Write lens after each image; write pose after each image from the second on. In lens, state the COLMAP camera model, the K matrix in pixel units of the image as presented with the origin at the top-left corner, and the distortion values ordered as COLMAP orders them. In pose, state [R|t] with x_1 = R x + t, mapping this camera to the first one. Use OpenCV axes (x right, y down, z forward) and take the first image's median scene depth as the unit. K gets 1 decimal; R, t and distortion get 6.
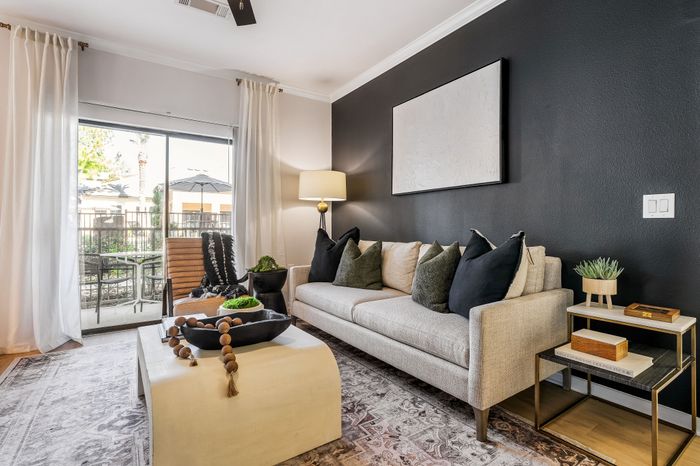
lens RADIAL K [[340.5, 0, 342.5], [0, 340.5, 227.6], [0, 0, 1]] dist [-0.003367, -0.000553]
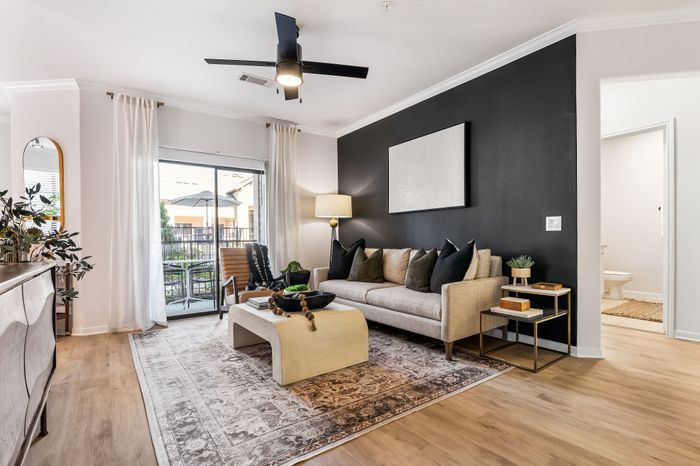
lens RADIAL K [[340.5, 0, 347.9], [0, 340.5, 244.4], [0, 0, 1]] dist [-0.003367, -0.000553]
pose [[0.998299, -0.012230, 0.056998, -0.122942], [0.011260, 0.999787, 0.017320, -0.001459], [-0.057198, -0.016648, 0.998224, -0.433389]]
